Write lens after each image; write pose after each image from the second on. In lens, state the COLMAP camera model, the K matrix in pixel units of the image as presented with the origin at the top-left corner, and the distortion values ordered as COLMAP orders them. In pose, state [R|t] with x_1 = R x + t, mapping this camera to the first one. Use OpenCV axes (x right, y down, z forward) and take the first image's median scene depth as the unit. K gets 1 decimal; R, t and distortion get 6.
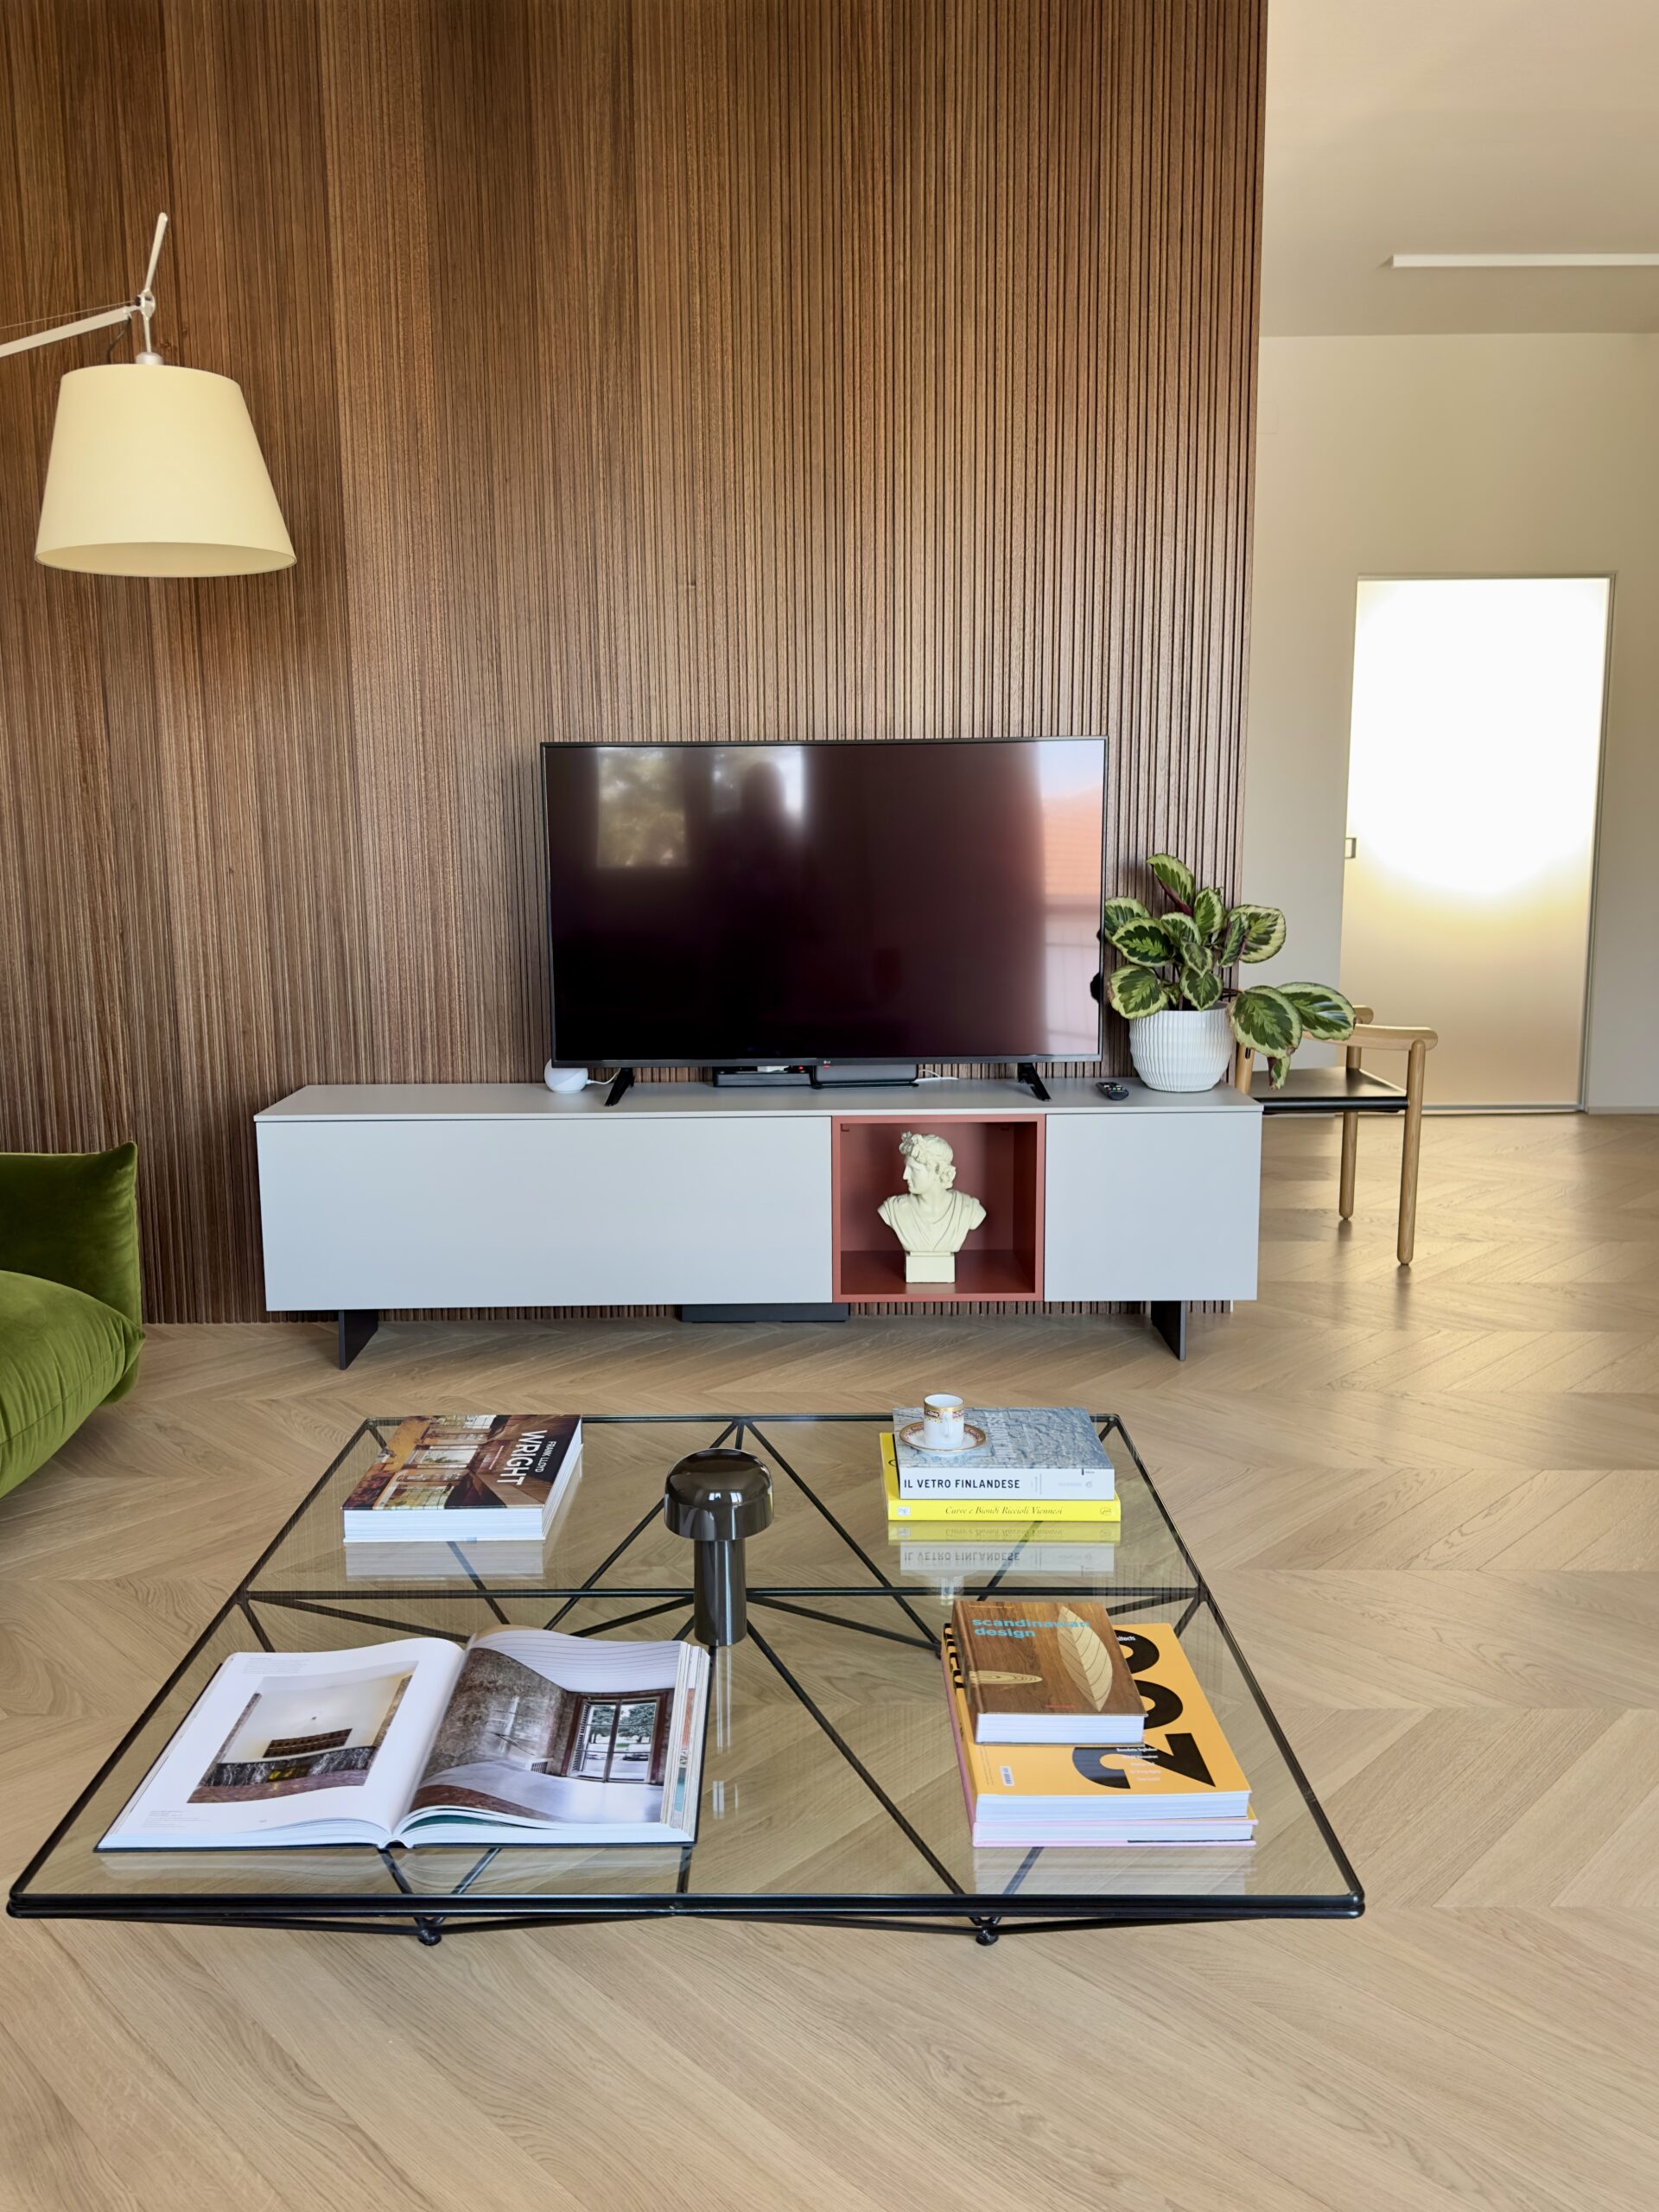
lens RADIAL K [[1613.3, 0, 829.5], [0, 1613.3, 1106.0], [0, 0, 1]] dist [0.006733, 0.003144]
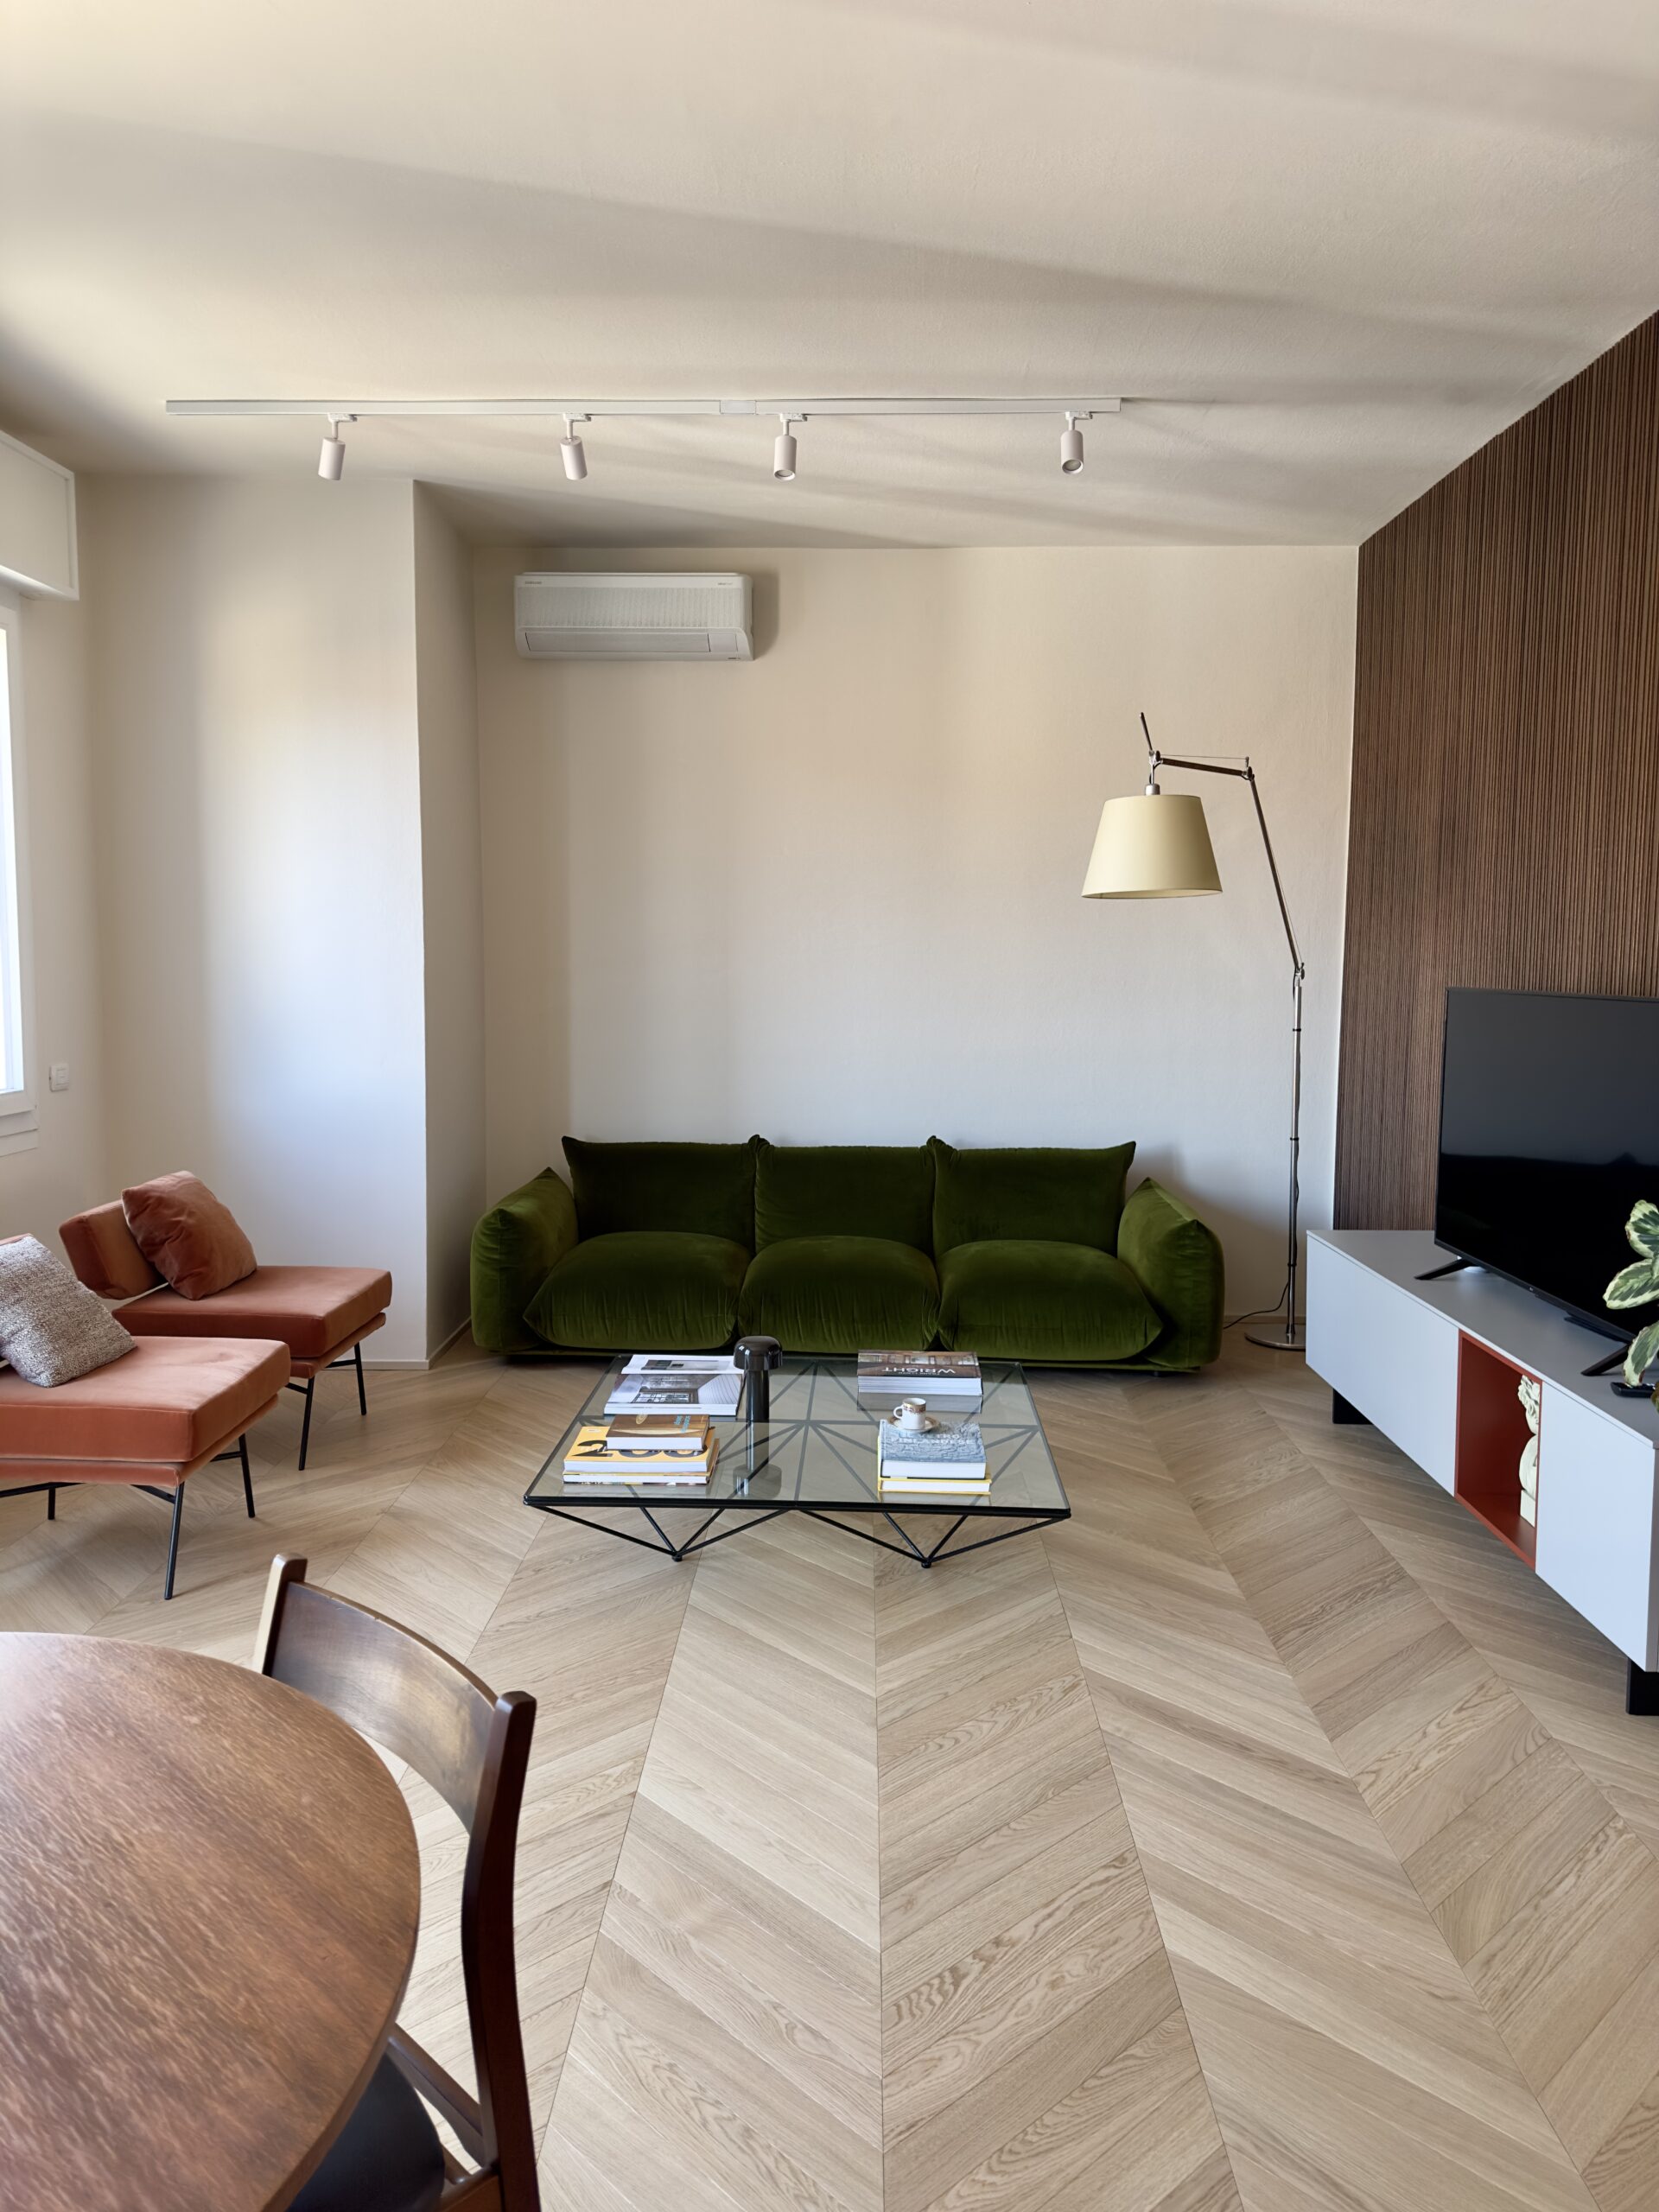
lens RADIAL K [[1613.3, 0, 829.5], [0, 1613.3, 1106.0], [0, 0, 1]] dist [0.006733, 0.003144]
pose [[-0.043323, 0.103297, -0.993707, 1.711851], [-0.178189, 0.977894, 0.109421, -0.287555], [0.983042, 0.181808, -0.023959, 0.884549]]
